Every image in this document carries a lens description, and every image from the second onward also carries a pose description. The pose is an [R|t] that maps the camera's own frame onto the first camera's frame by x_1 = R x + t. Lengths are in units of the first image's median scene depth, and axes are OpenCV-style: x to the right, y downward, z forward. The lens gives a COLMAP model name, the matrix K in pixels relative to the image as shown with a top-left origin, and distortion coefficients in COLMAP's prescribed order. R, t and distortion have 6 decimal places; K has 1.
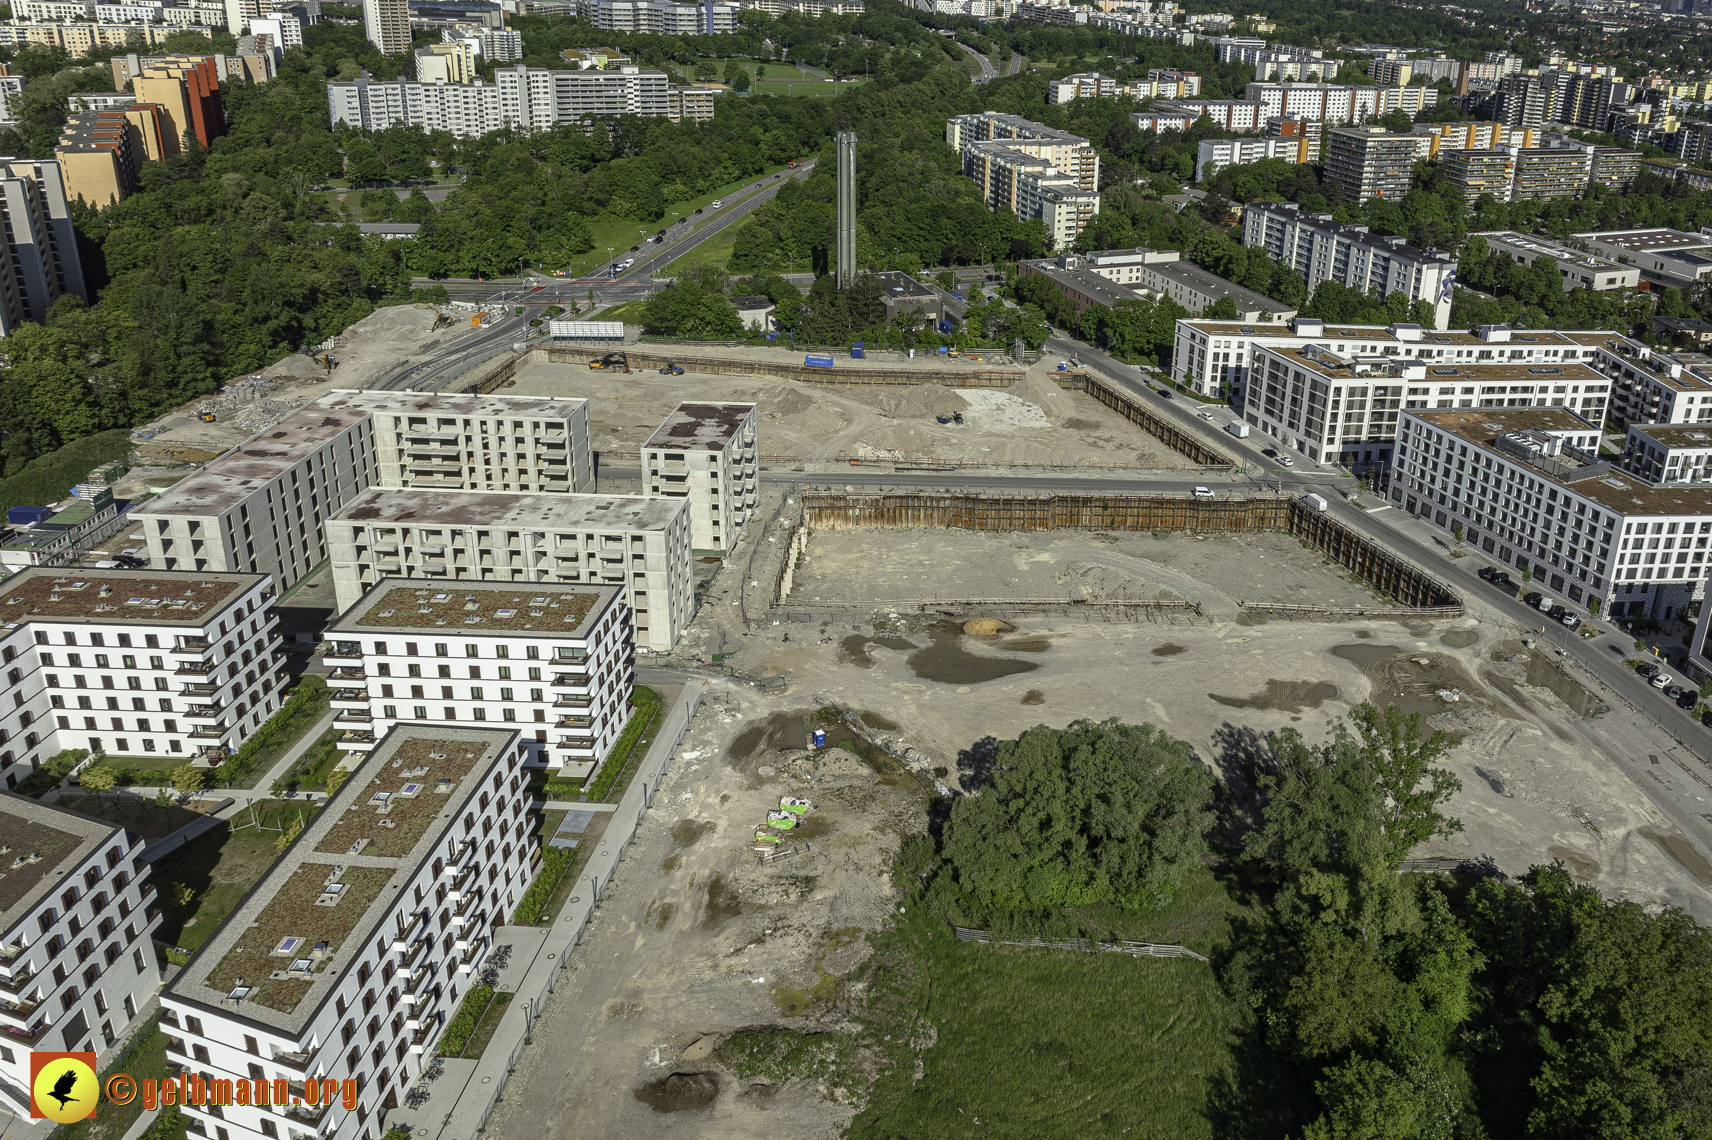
lens RADIAL K [[1332.9, 0, 856.0], [0, 1332.9, 570.0], [0, 0, 1]] dist [-0.035106, 0.001713]
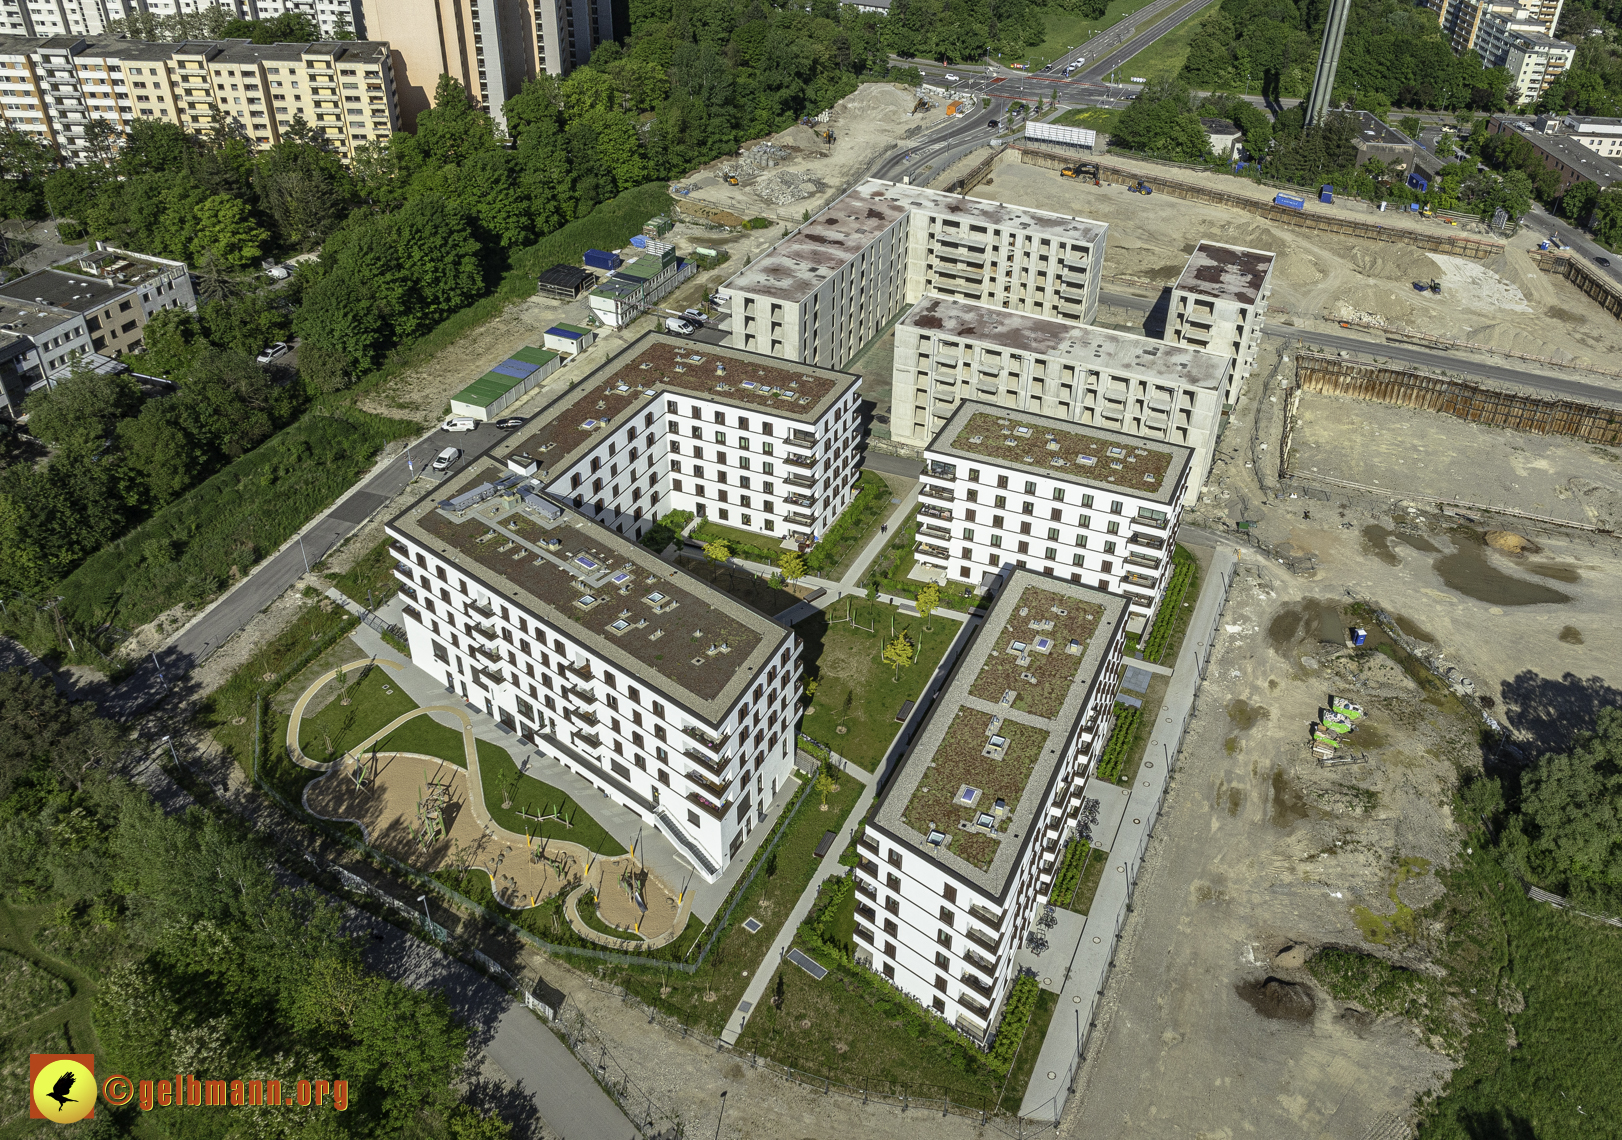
lens RADIAL K [[1174.5, 0, 811.0], [0, 1174.5, 570.0], [0, 0, 1]] dist [-0.036849, -0.001115]
pose [[0.953237, 0.213266, -0.214143, -0.240220], [-0.165383, 0.961144, 0.221021, -0.047874], [0.252958, -0.175269, 0.951469, 0.063771]]
